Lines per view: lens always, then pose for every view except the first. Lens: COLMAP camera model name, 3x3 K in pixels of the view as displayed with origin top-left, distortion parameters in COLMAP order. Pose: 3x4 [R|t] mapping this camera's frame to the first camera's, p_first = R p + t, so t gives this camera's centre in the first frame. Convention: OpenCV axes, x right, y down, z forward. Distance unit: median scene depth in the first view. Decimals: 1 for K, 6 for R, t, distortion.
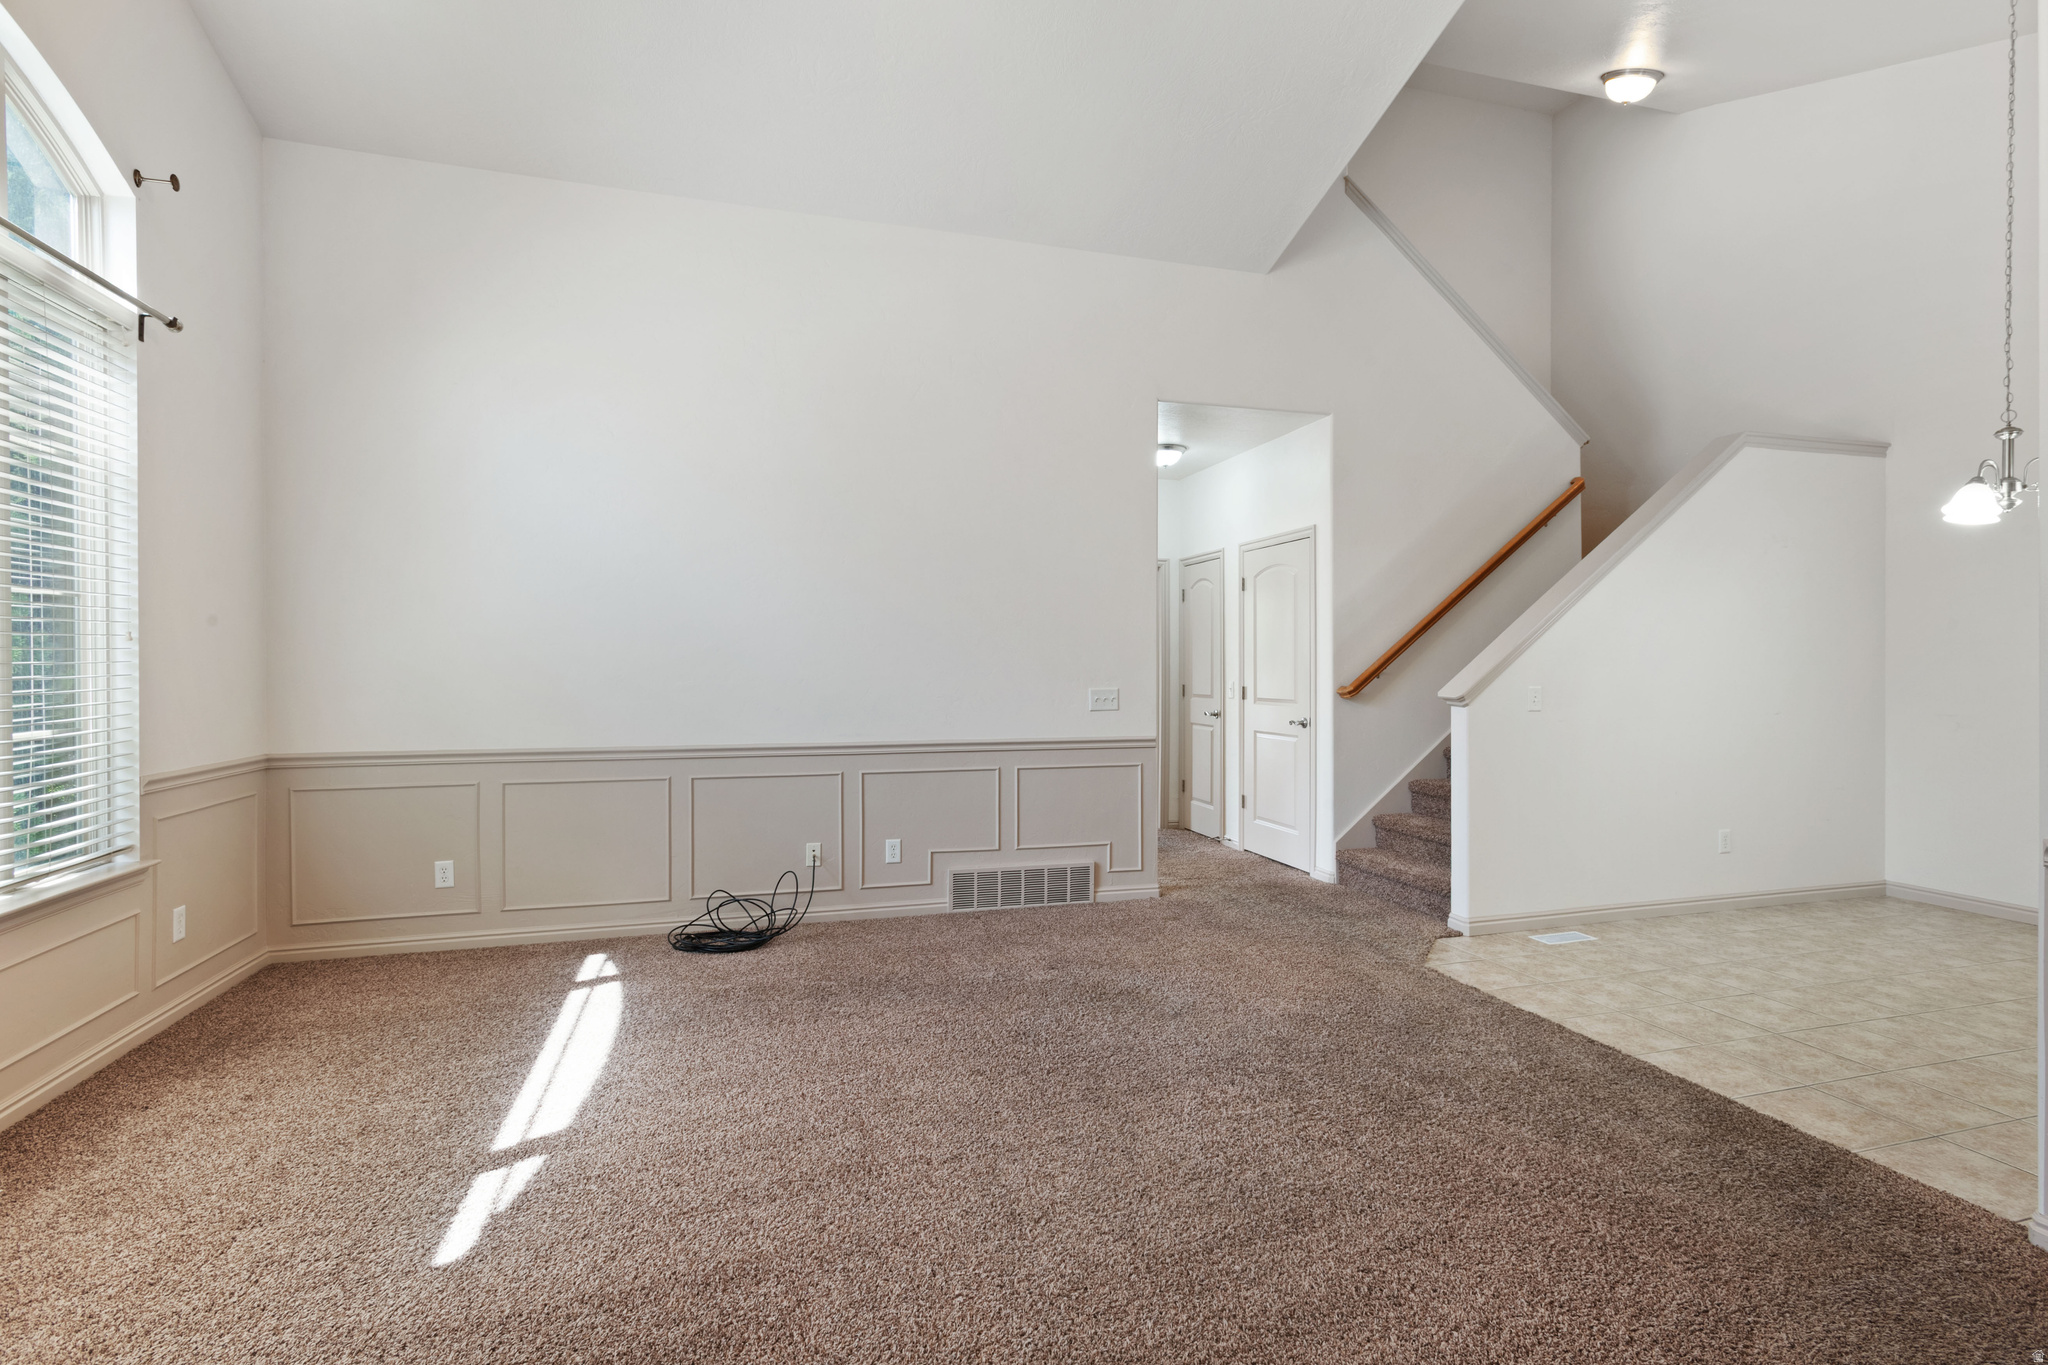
lens RADIAL K [[980.4, 0, 1028.8], [0, 980.4, 682.0], [0, 0, 1]] dist [0.001794, 0.000473]
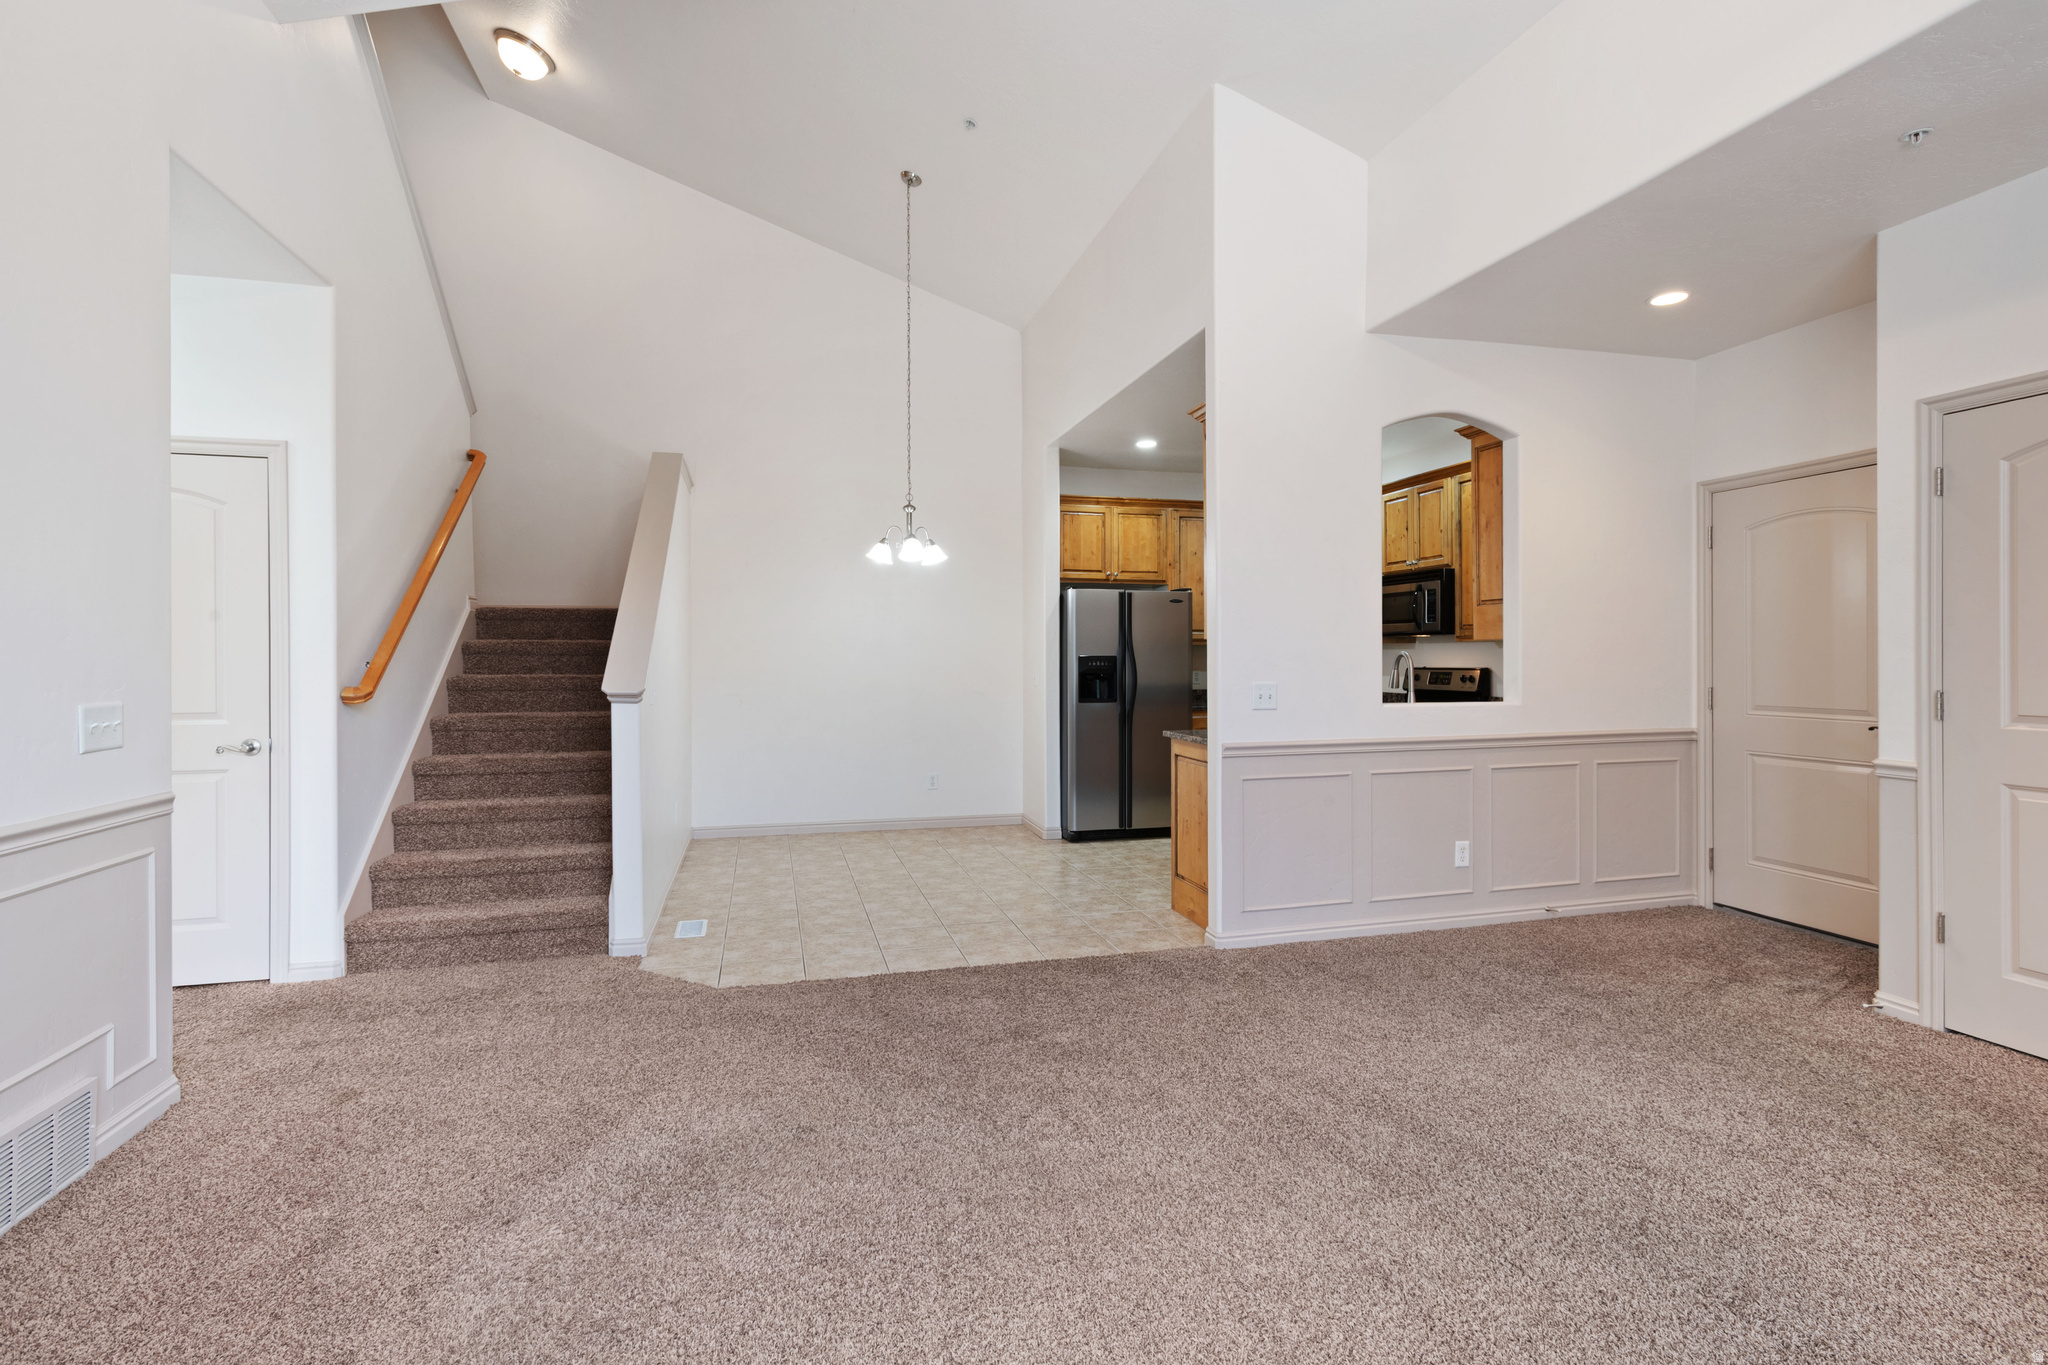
lens RADIAL K [[980.4, 0, 1030.8], [0, 980.4, 663.1], [0, 0, 1]] dist [0.001794, 0.000473]
pose [[0.012266, -0.002080, 0.999923, -0.495805], [0.016316, 0.999865, 0.001879, -0.007568], [-0.999792, 0.016291, 0.012298, 0.696584]]
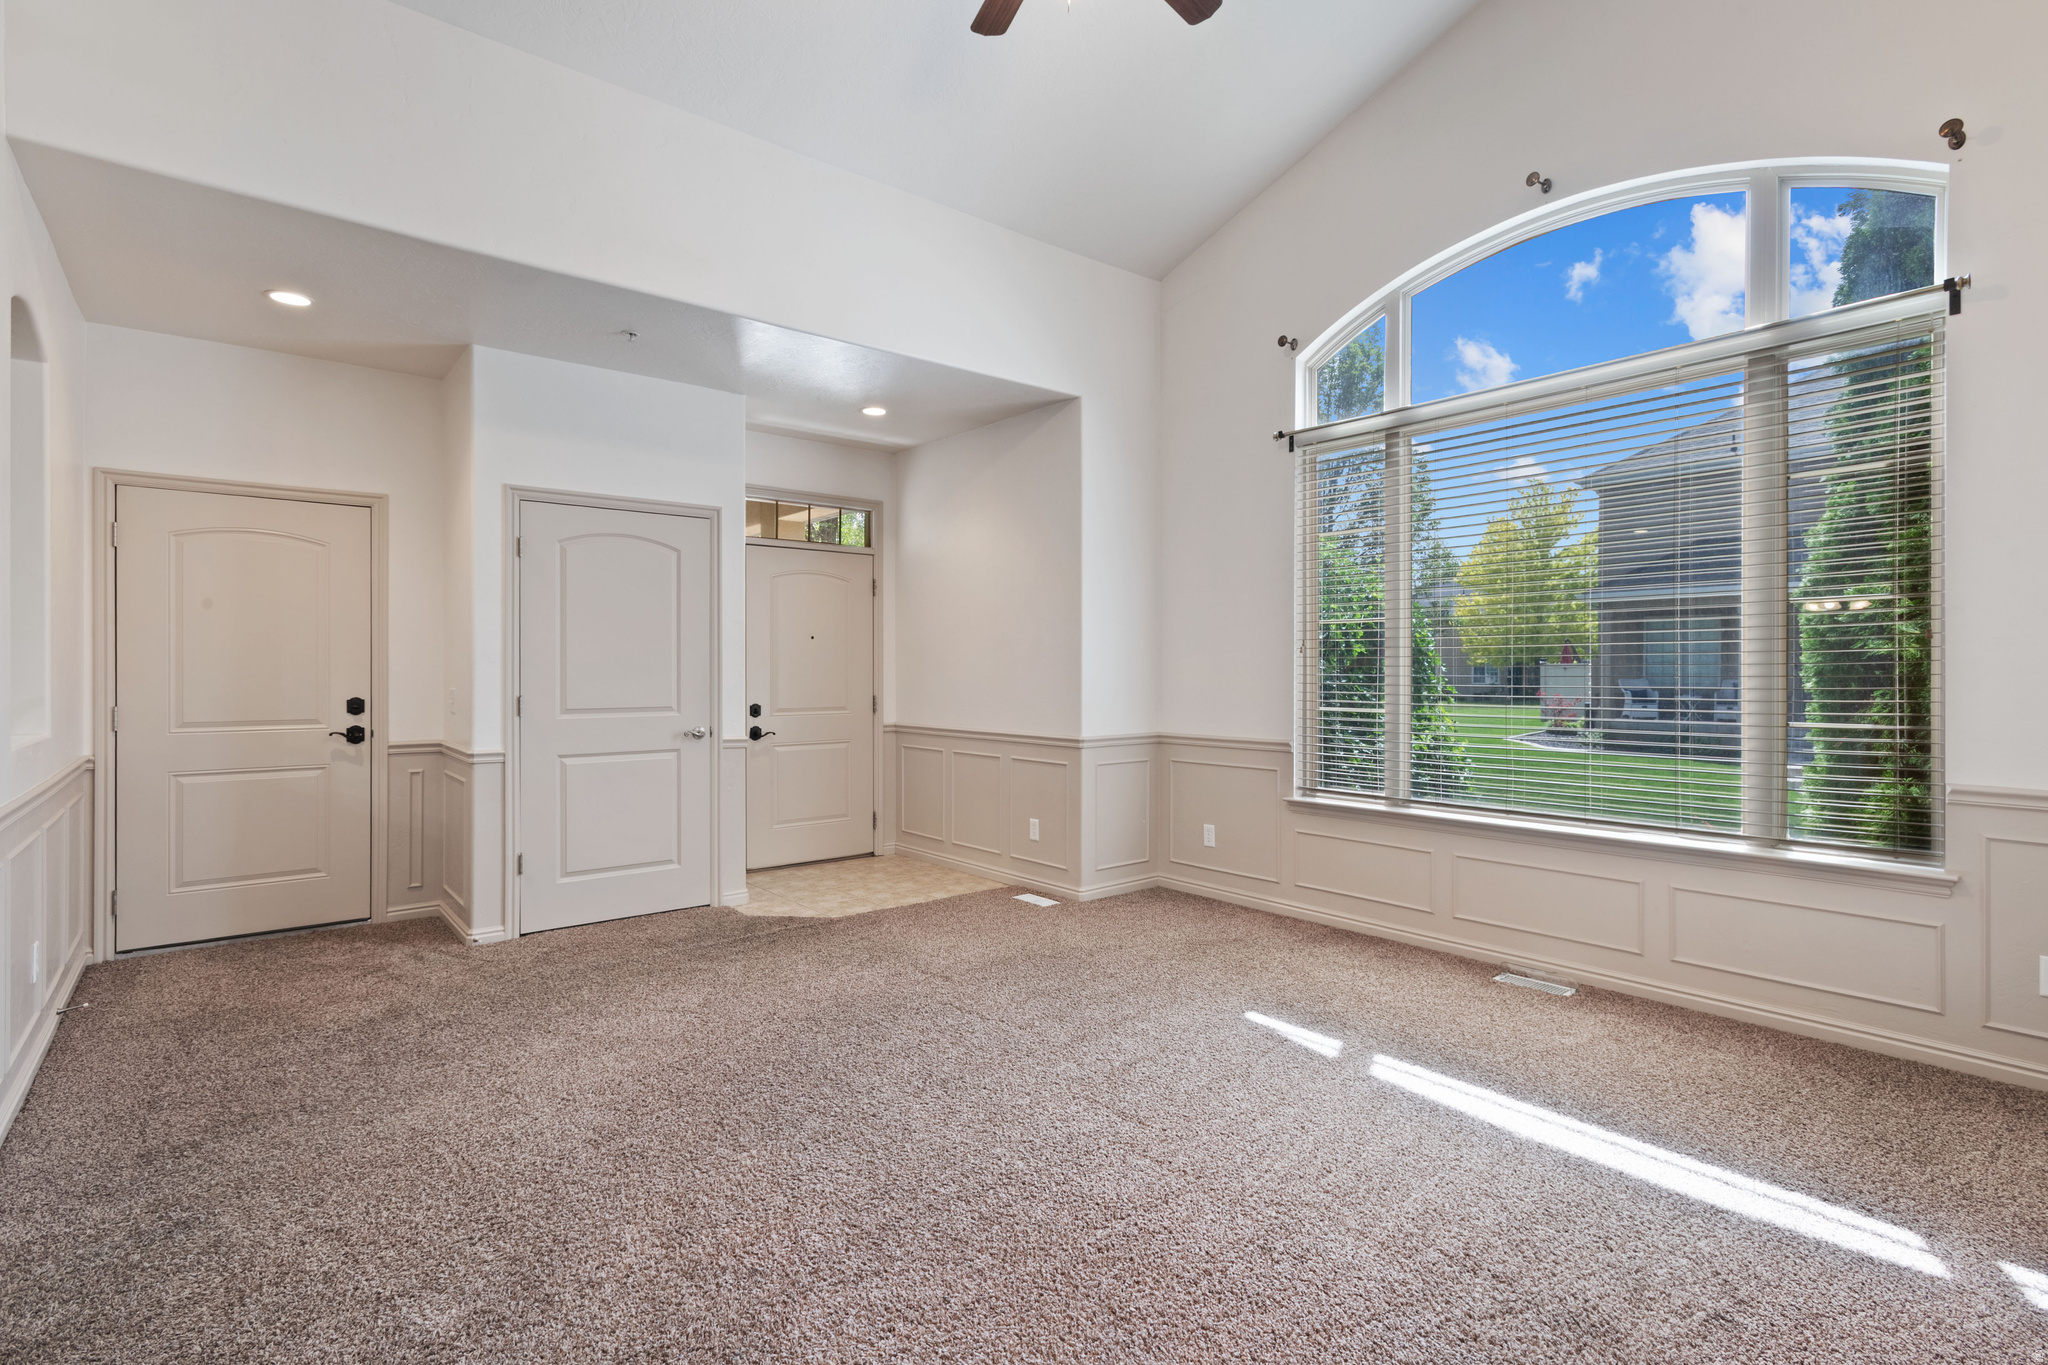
lens RADIAL K [[980.4, 0, 1019.4], [0, 980.4, 679.2], [0, 0, 1]] dist [0.001794, 0.000473]
pose [[-0.918423, 0.006675, -0.395544, 0.230215], [-0.004100, 0.999643, 0.026389, -0.021991], [0.395579, 0.025858, -0.918068, 1.220711]]
